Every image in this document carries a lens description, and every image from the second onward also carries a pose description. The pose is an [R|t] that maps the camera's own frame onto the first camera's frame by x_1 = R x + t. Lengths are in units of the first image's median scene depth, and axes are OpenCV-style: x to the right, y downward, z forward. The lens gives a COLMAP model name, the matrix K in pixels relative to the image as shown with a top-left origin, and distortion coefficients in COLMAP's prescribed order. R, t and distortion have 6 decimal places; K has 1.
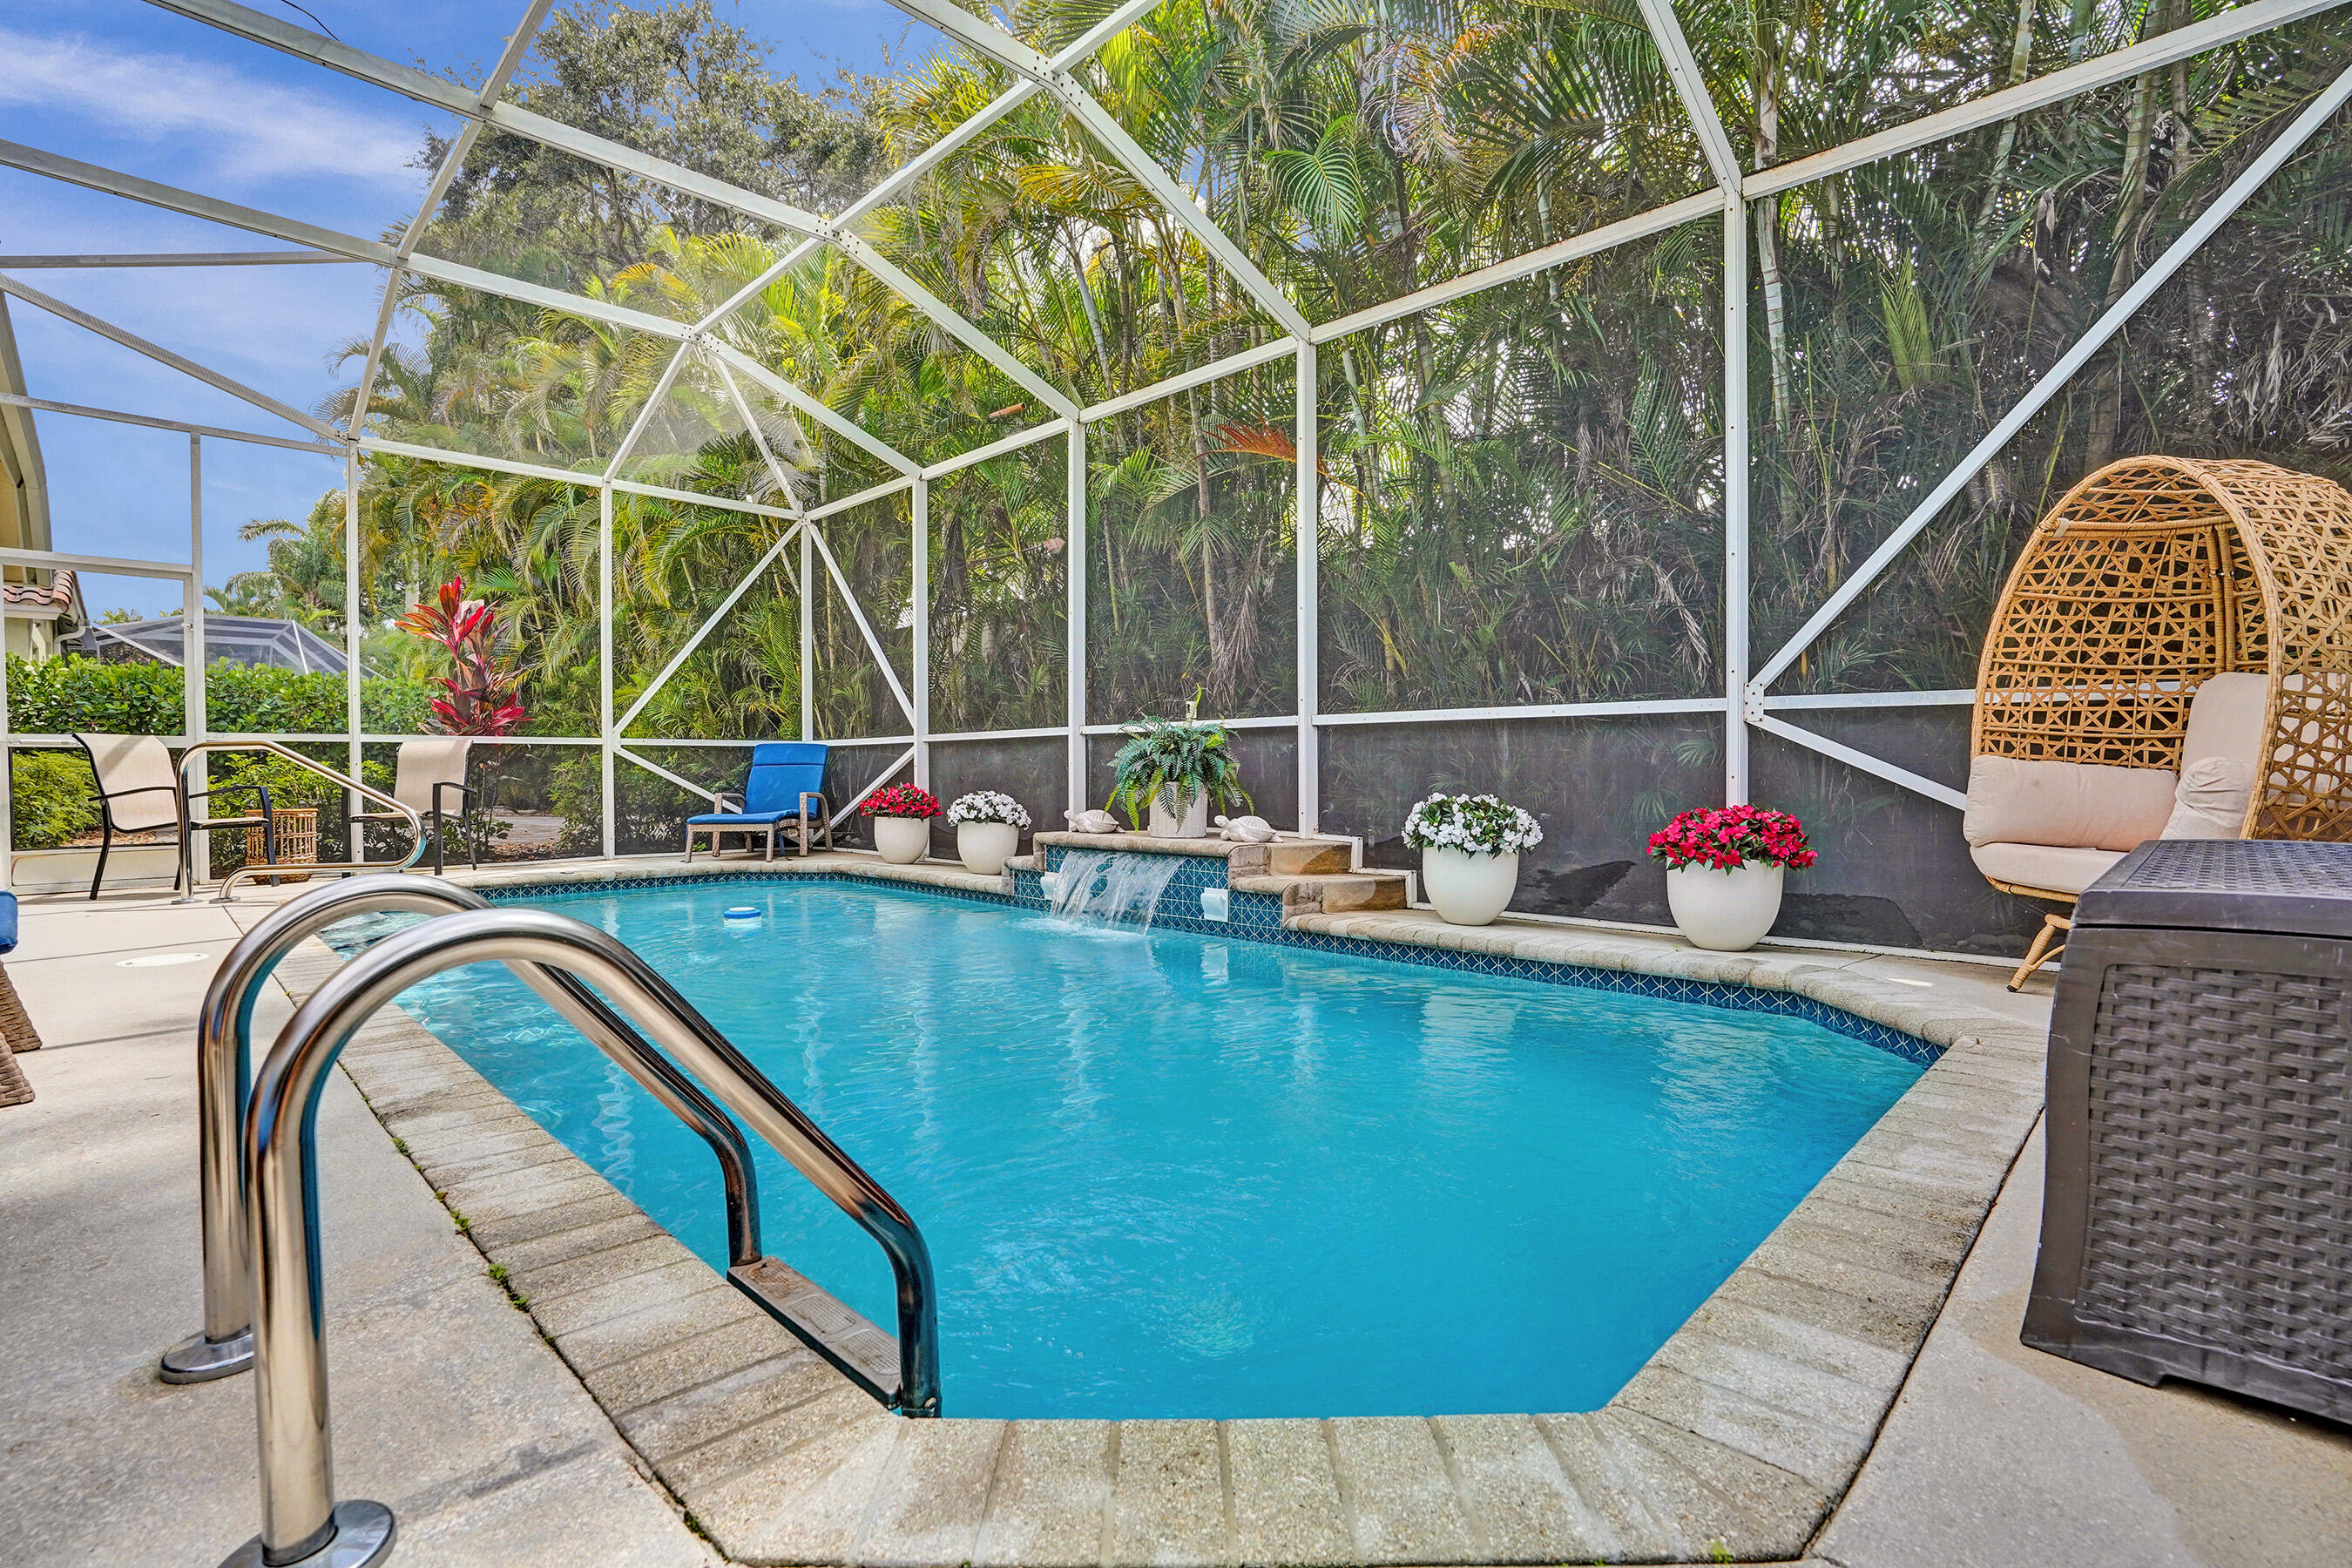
lens RADIAL K [[1091.0, 0, 1177.7], [0, 1091.0, 794.6], [0, 0, 1]] dist [-0.063443, 0.023846]
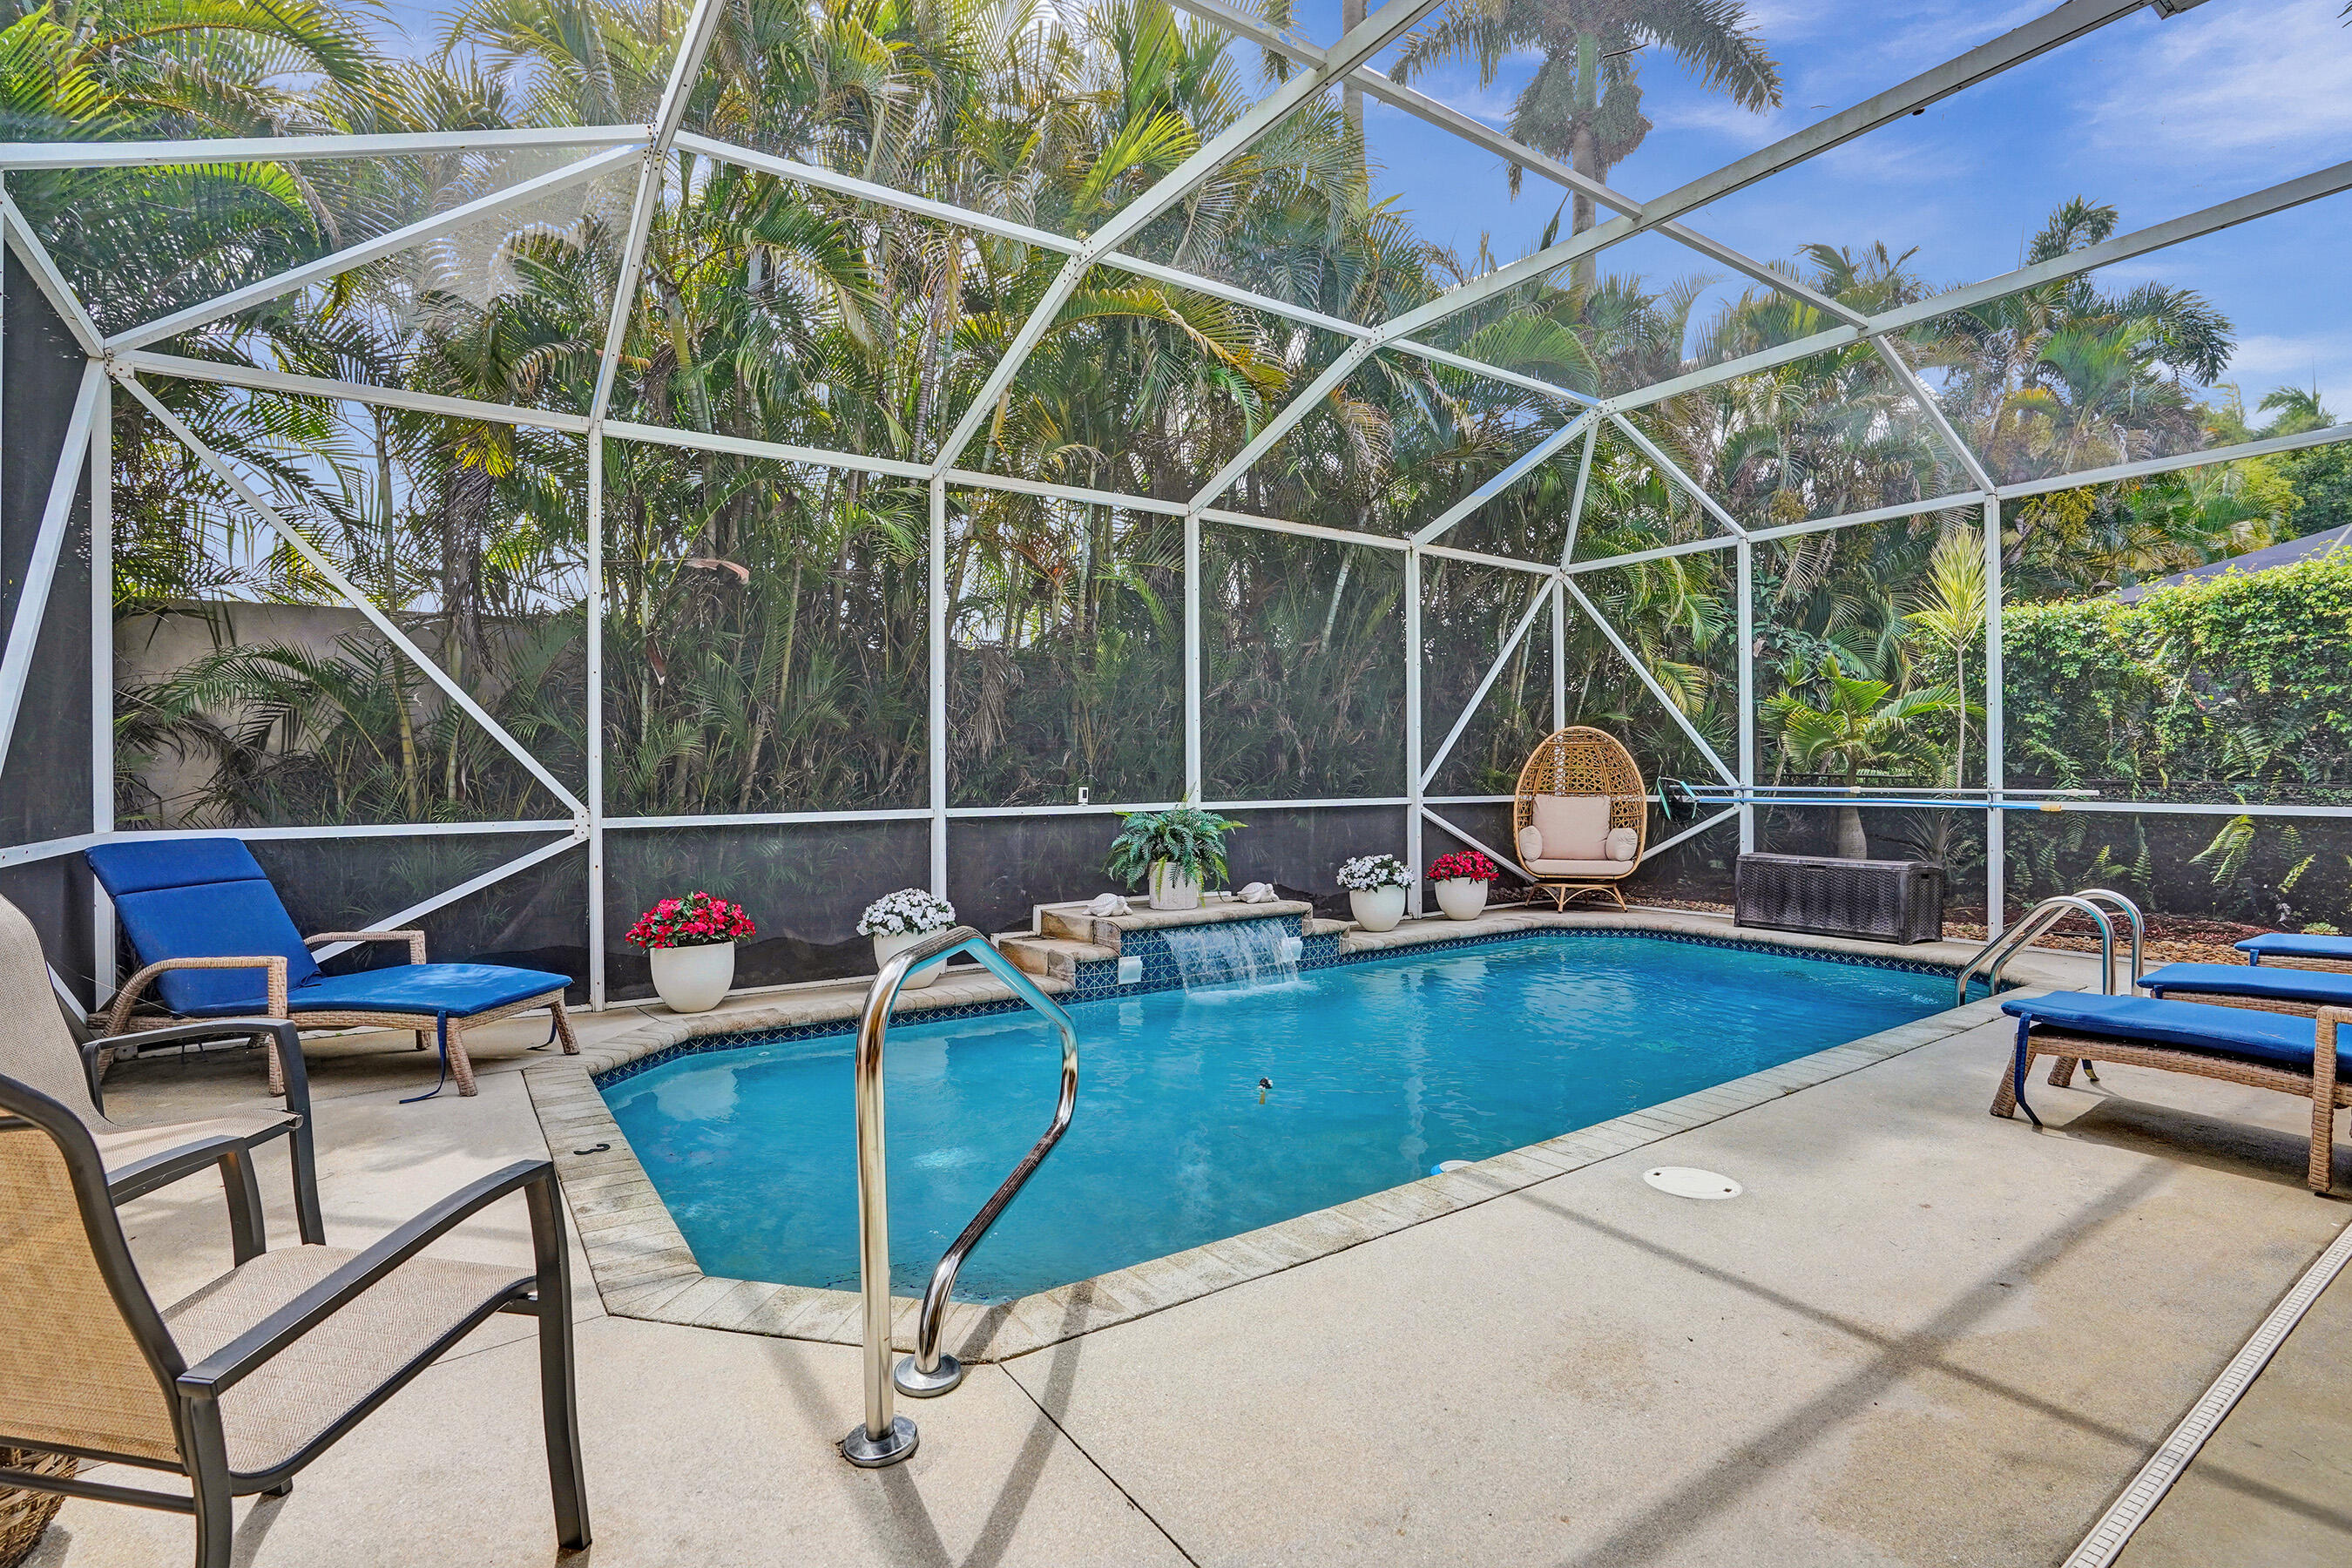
lens RADIAL K [[1105.4, 0, 1163.0], [0, 1105.4, 792.7], [0, 0, 1]] dist [-0.073451, 0.027592]
pose [[0.190881, -0.012596, 0.981532, -1.529329], [0.030546, 0.999510, 0.006887, -0.122758], [-0.981138, 0.028667, 0.191172, 1.019004]]
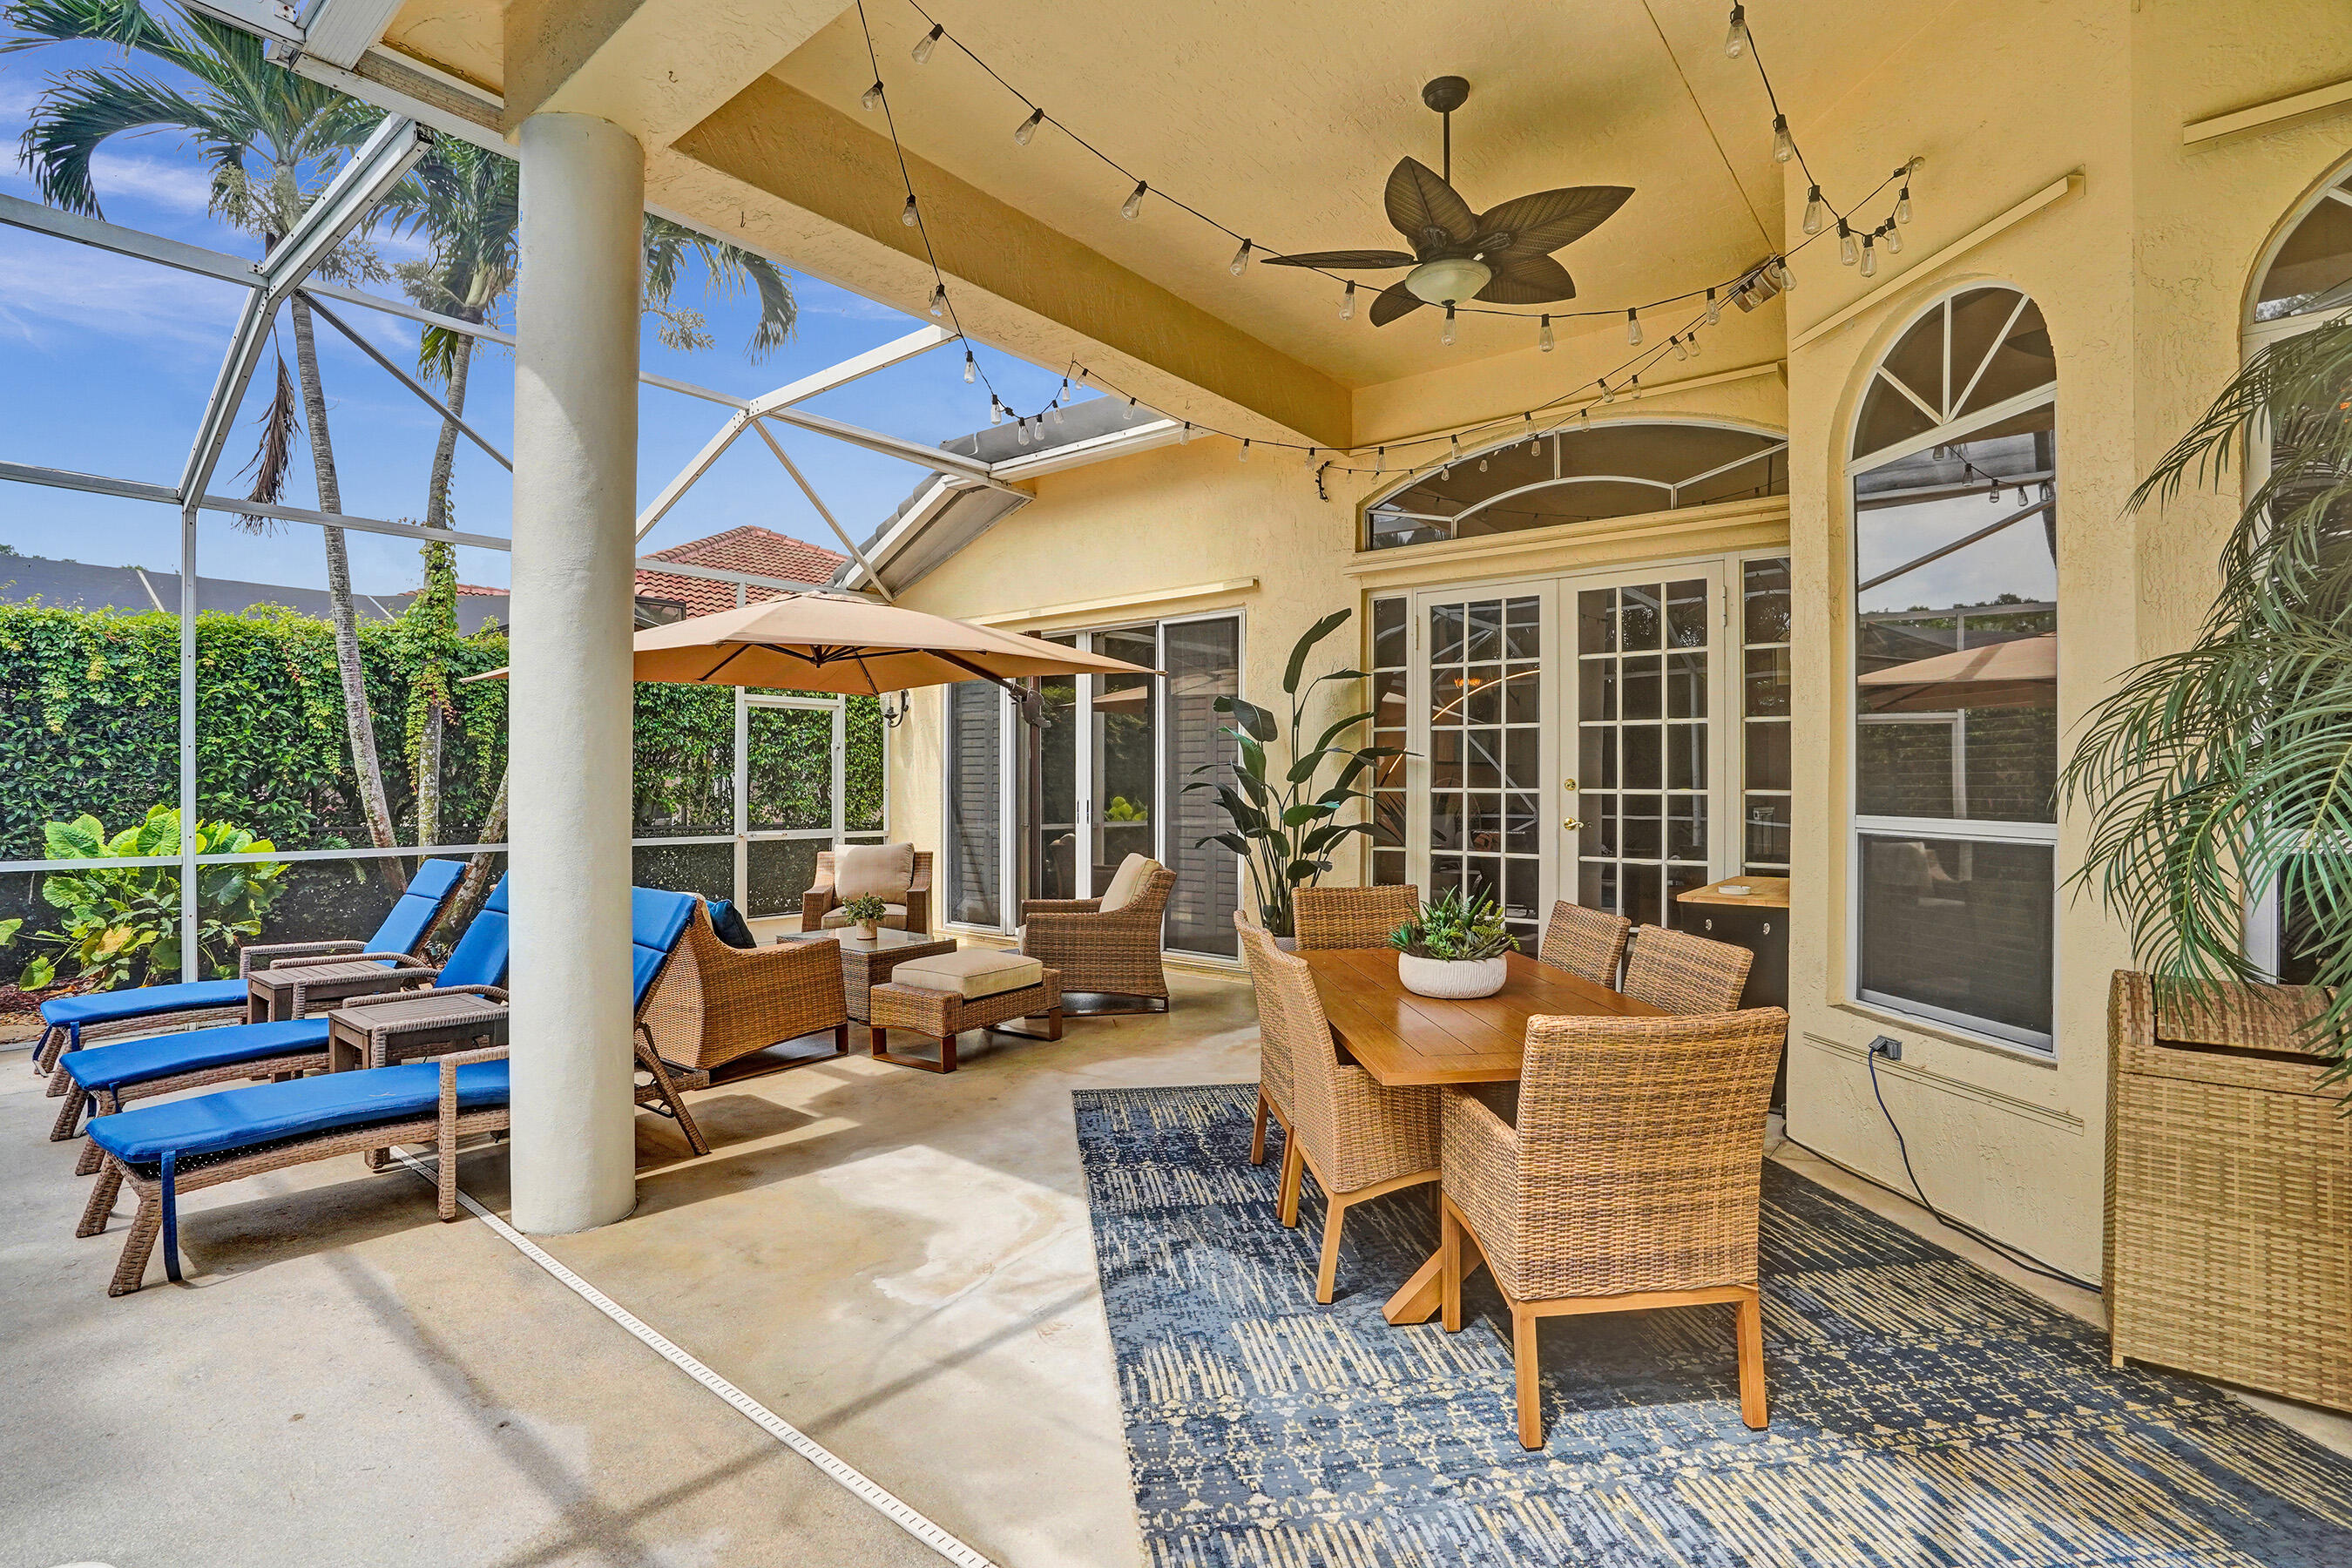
lens RADIAL K [[1105.4, 0, 1163.0], [0, 1105.4, 792.7], [0, 0, 1]] dist [-0.073451, 0.027592]
pose [[-0.995680, 0.005586, -0.092678, -1.196237], [0.002279, 0.999358, 0.035741, -0.174827], [0.092818, 0.035375, -0.995054, 1.230047]]
